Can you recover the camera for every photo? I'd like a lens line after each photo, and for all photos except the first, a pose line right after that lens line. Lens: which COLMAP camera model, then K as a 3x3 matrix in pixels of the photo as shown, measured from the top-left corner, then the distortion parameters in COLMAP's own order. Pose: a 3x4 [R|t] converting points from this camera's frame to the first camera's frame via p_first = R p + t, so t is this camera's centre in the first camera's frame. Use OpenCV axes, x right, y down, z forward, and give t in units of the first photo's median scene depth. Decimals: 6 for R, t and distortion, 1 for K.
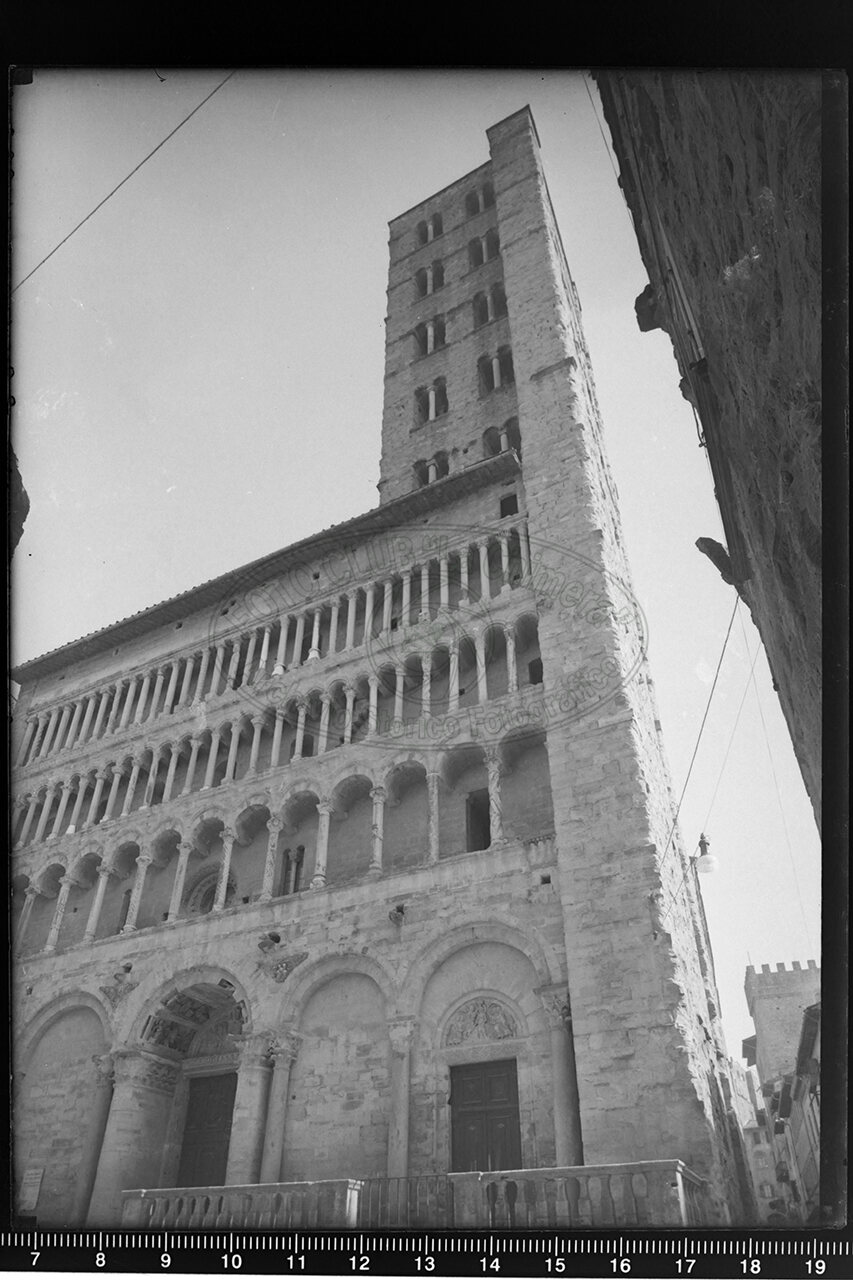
lens RADIAL K [[857.7, 0, 426.5], [0, 857.7, 640.0], [0, 0, 1]] dist [-0.006757, -0.003171]
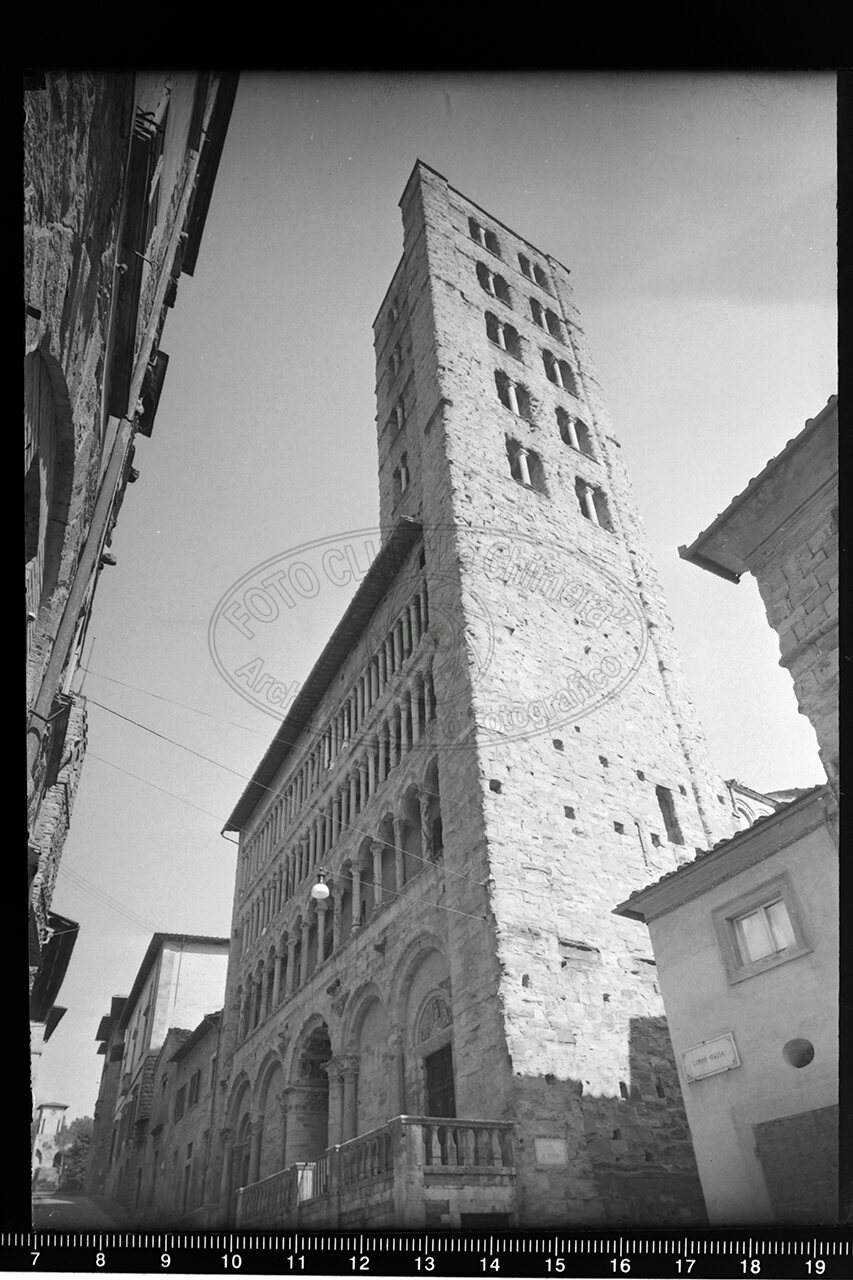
lens RADIAL K [[857.7, 0, 426.5], [0, 857.7, 640.0], [0, 0, 1]] dist [-0.006757, -0.003171]
pose [[0.781163, -0.417637, -0.464073, 0.844011], [0.416353, 0.902372, -0.111241, 0.097324], [0.465224, -0.106321, 0.878784, -0.006635]]
